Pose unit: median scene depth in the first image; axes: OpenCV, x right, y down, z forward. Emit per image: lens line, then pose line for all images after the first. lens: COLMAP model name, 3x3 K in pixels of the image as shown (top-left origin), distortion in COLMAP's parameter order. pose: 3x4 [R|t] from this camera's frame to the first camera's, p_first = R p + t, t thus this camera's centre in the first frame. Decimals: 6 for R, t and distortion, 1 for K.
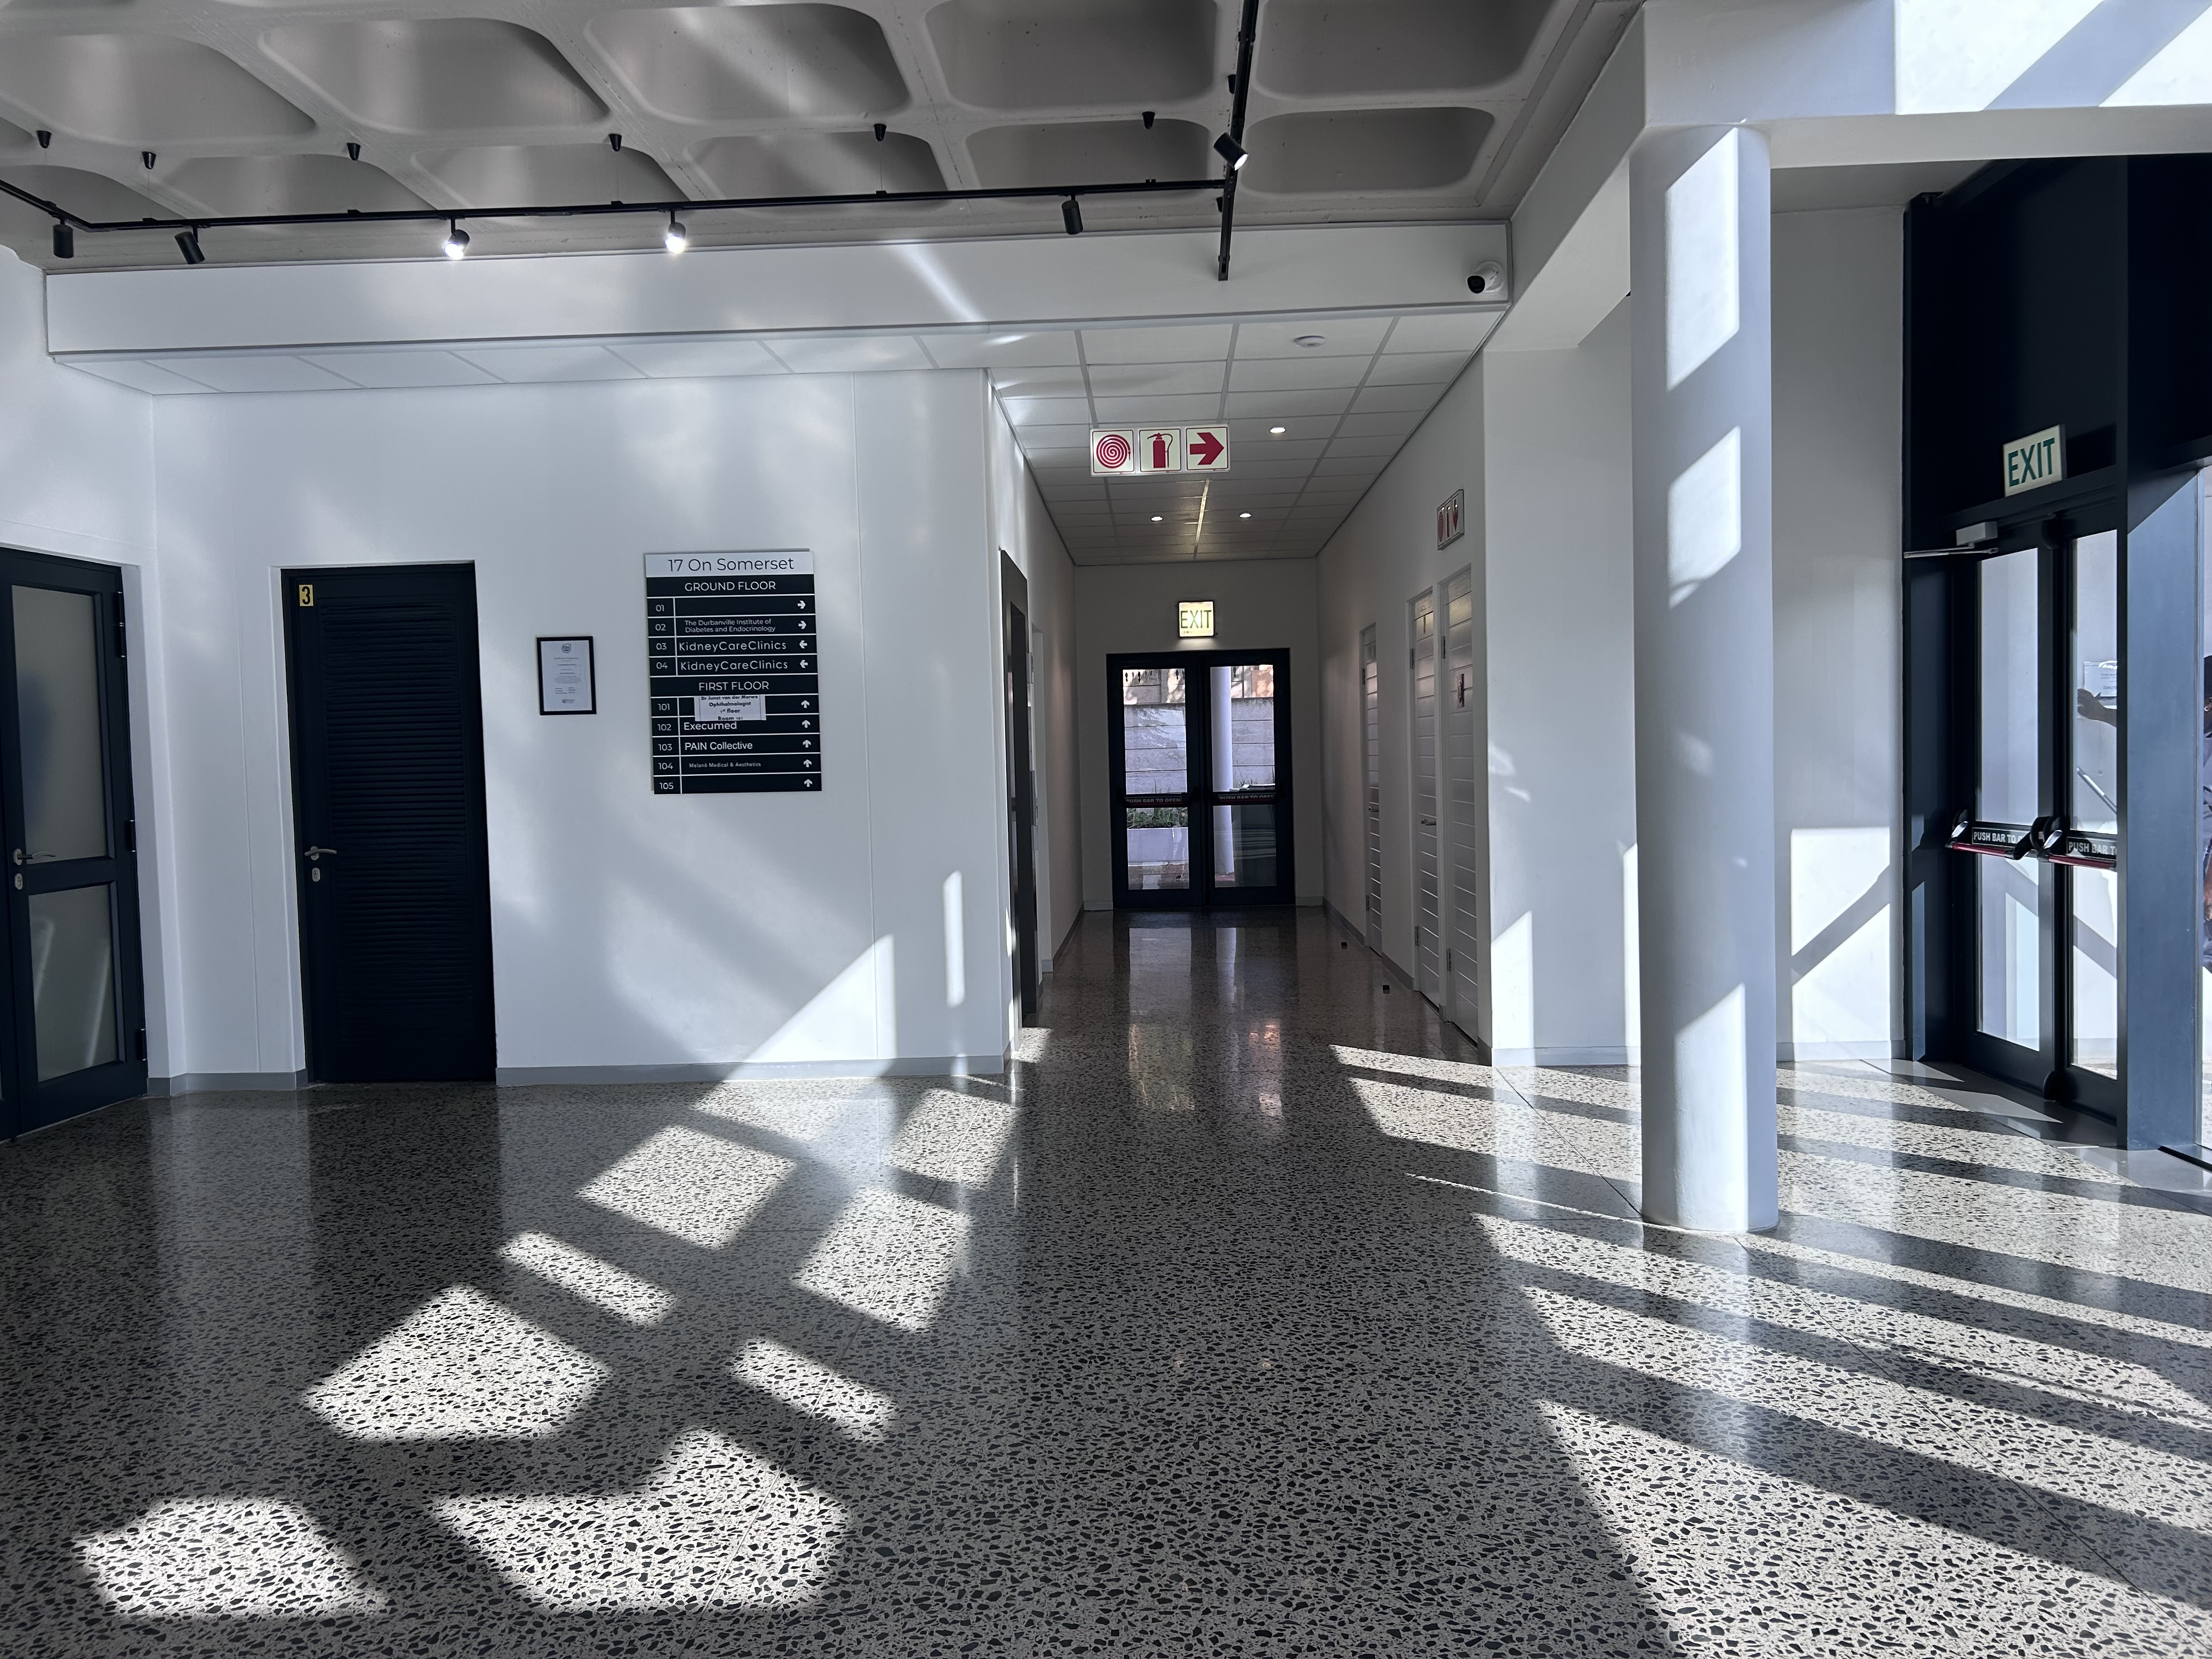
lens RADIAL K [[1663.0, 0, 1096.9], [0, 1663.0, 835.5], [0, 0, 1]] dist [0.047166, -0.049803]
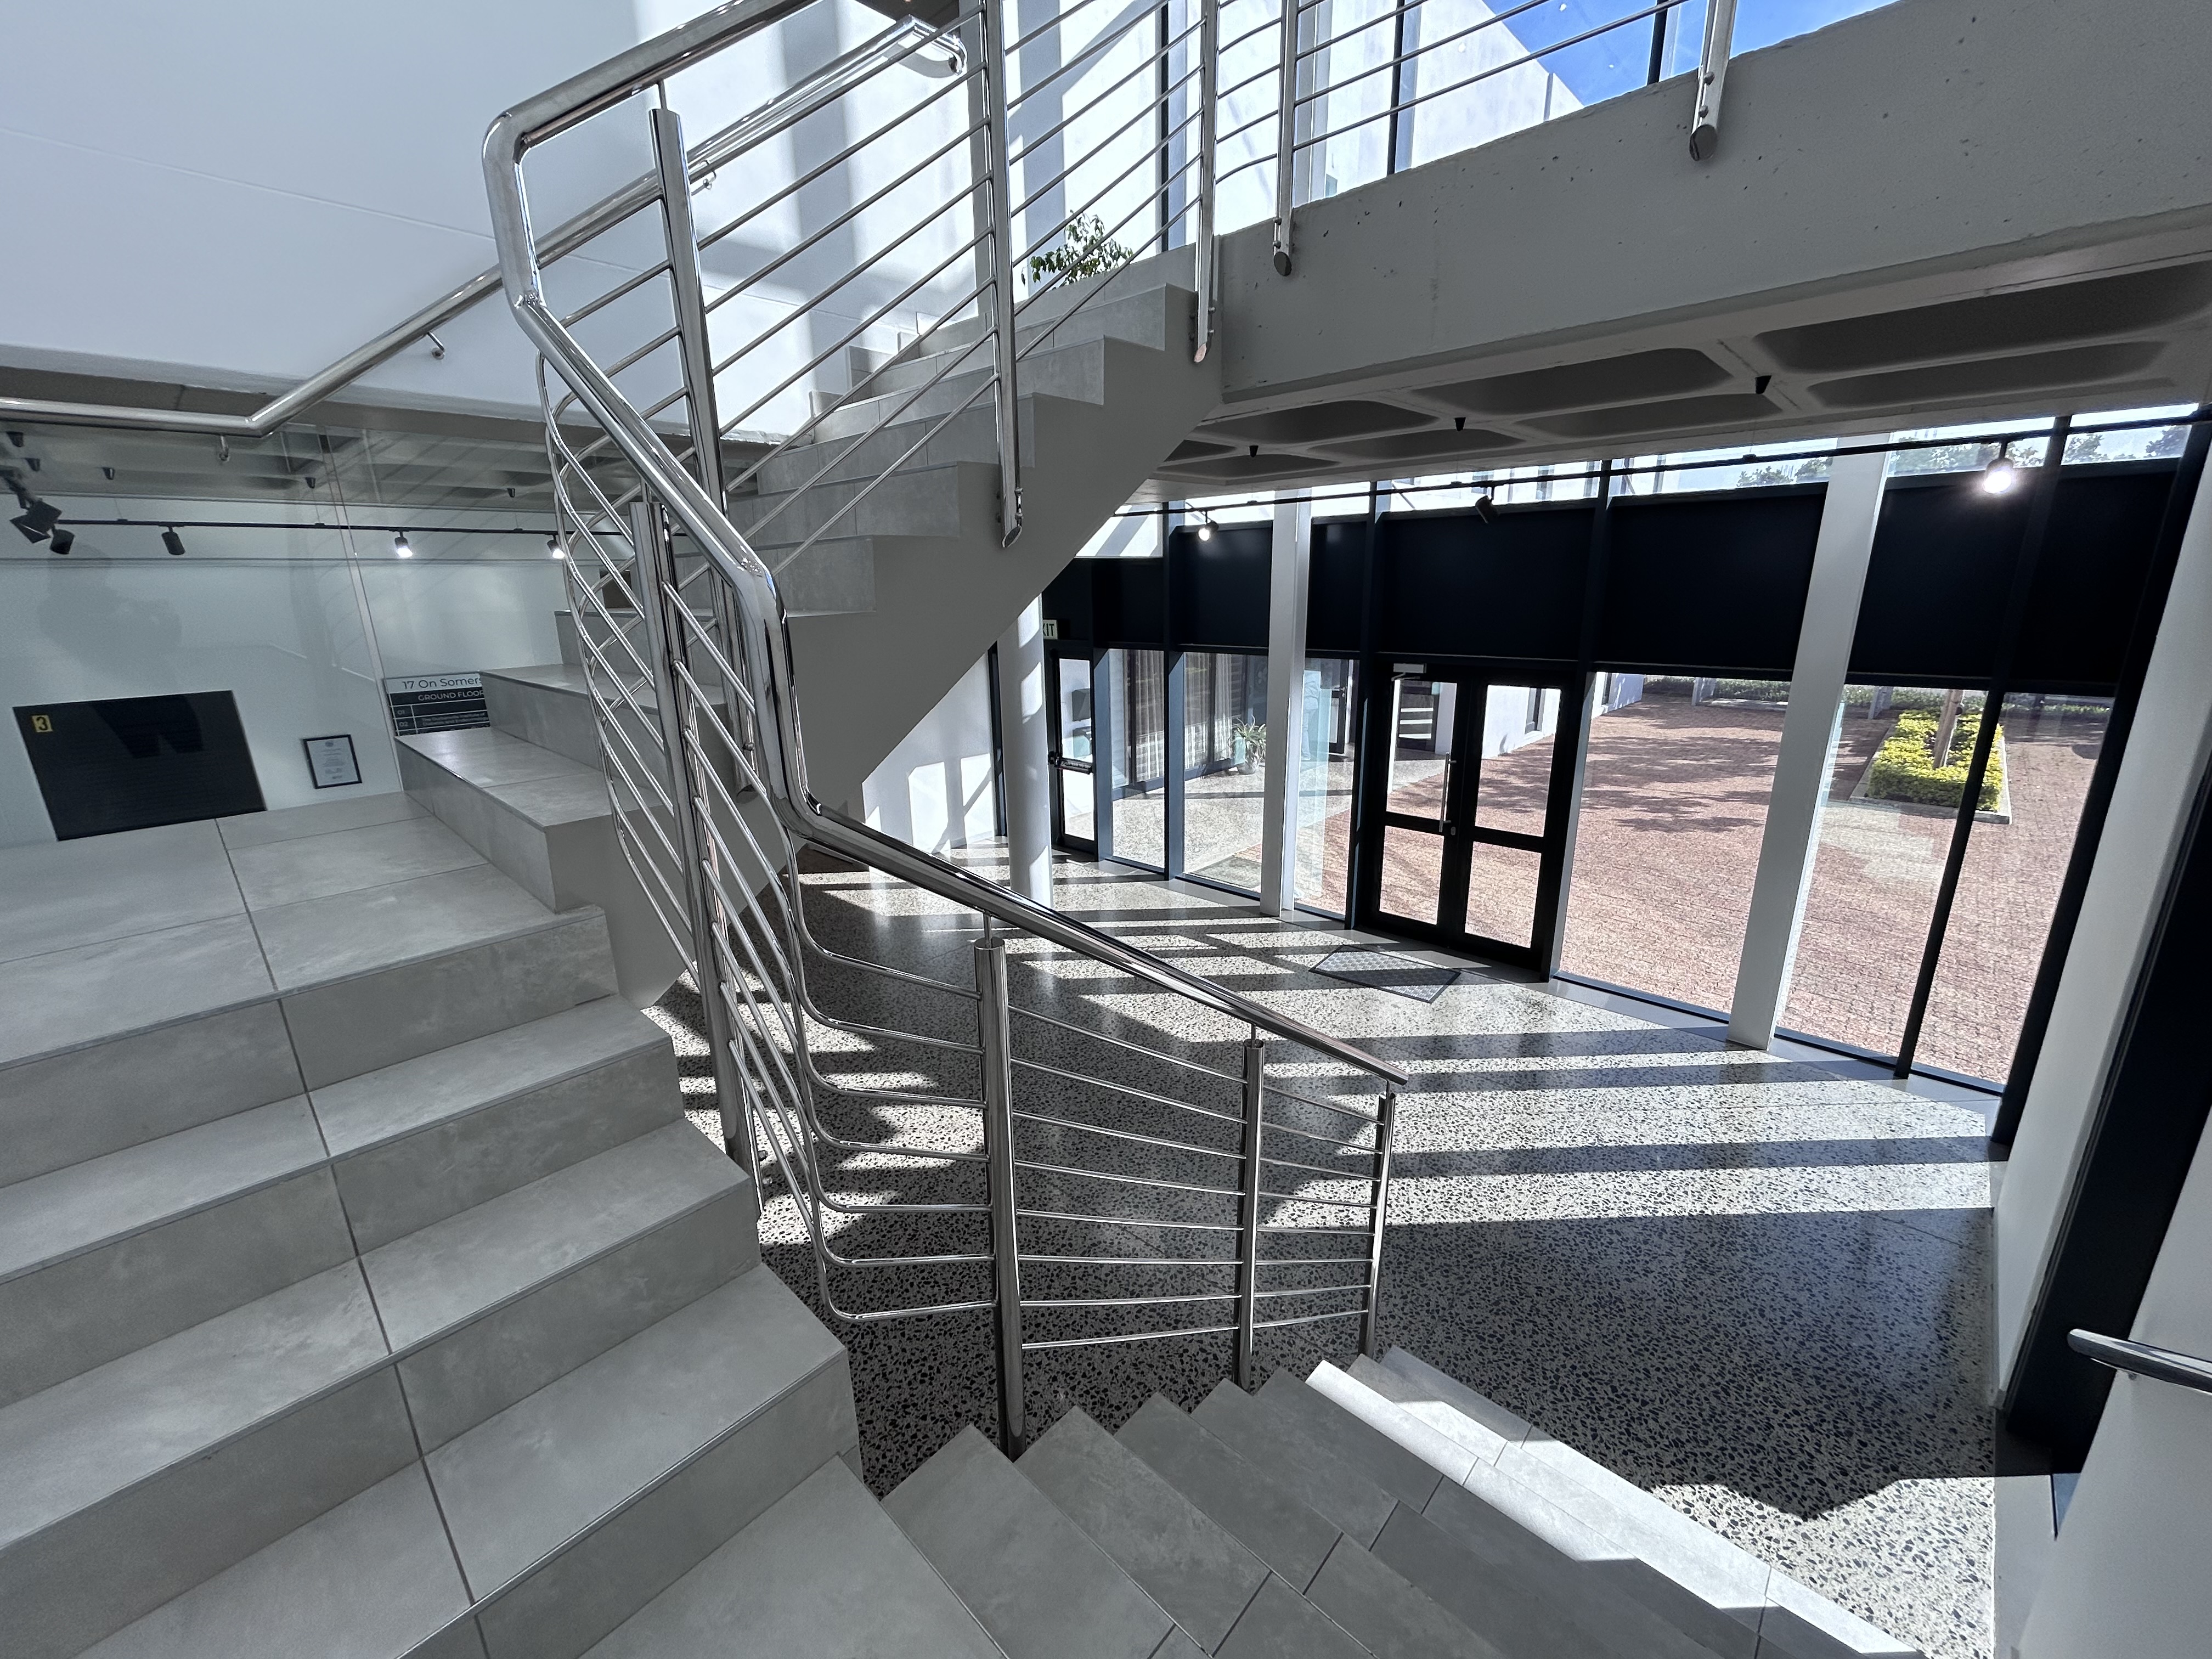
lens RADIAL K [[896.3, 0, 1104.9], [0, 896.3, 827.9], [0, 0, 1]] dist [0.002213, 0.000326]
pose [[0.656946, -0.188676, 0.729947, -0.472269], [0.041688, 0.975789, 0.214702, -0.186586], [-0.752784, -0.110618, 0.648907, -0.082345]]
